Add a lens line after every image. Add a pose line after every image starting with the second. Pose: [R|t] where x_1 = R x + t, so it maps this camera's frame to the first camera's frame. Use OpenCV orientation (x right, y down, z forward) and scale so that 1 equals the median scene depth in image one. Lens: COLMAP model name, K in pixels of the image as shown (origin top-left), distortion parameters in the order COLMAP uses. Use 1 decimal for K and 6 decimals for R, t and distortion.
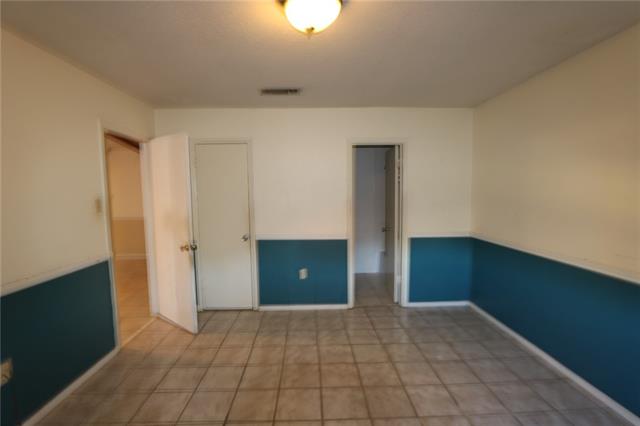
lens RADIAL K [[295.4, 0, 315.9], [0, 295.4, 214.2], [0, 0, 1]] dist [-0.025110, 0.000873]
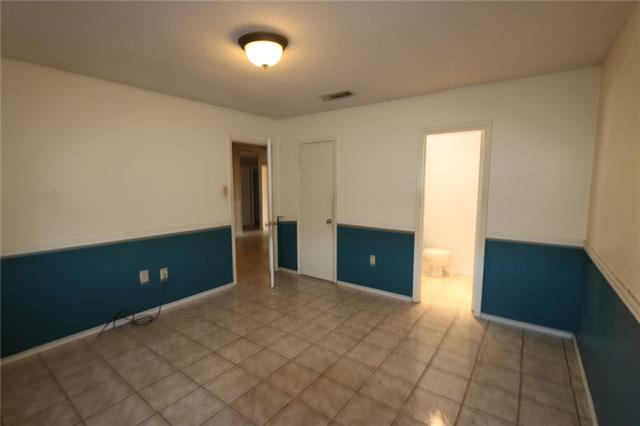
lens RADIAL K [[295.4, 0, 315.9], [0, 295.4, 214.2], [0, 0, 1]] dist [-0.025110, 0.000873]
pose [[0.788545, 0.075172, -0.610366, 0.562221], [-0.057664, 0.997166, 0.048312, -0.004348], [0.612268, -0.002900, 0.790645, 0.031308]]
